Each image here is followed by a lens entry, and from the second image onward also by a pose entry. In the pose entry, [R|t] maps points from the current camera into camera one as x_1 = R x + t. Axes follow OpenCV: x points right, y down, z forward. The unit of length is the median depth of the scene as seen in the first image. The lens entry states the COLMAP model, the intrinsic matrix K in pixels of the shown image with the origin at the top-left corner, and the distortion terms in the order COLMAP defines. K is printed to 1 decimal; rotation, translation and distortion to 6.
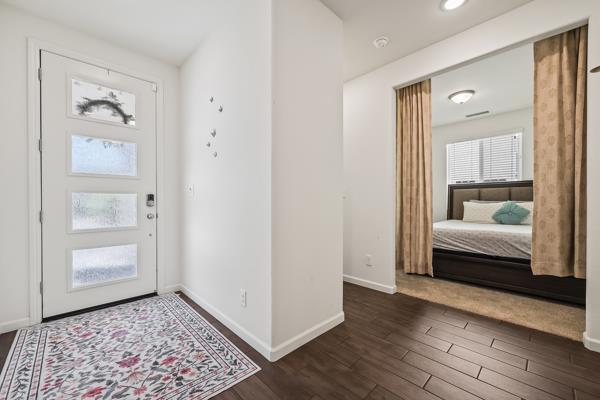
lens RADIAL K [[245.9, 0, 299.8], [0, 245.9, 200.1], [0, 0, 1]] dist [-0.001007, 0.001072]
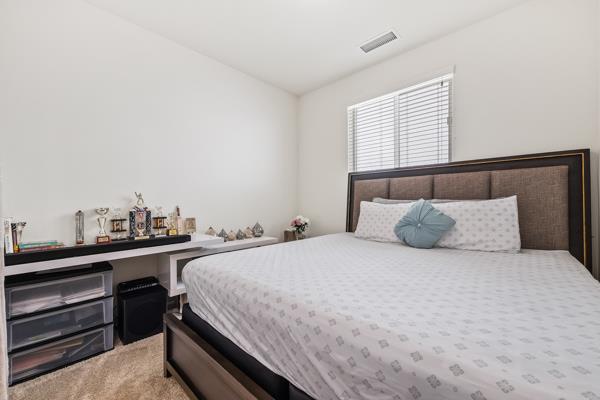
lens RADIAL K [[245.9, 0, 300.3], [0, 245.9, 201.7], [0, 0, 1]] dist [-0.001007, 0.001072]
pose [[0.998944, -0.001408, 0.045927, 0.526290], [0.000926, 0.999944, 0.010521, 0.001878], [-0.045940, -0.010468, 0.998889, 0.457032]]
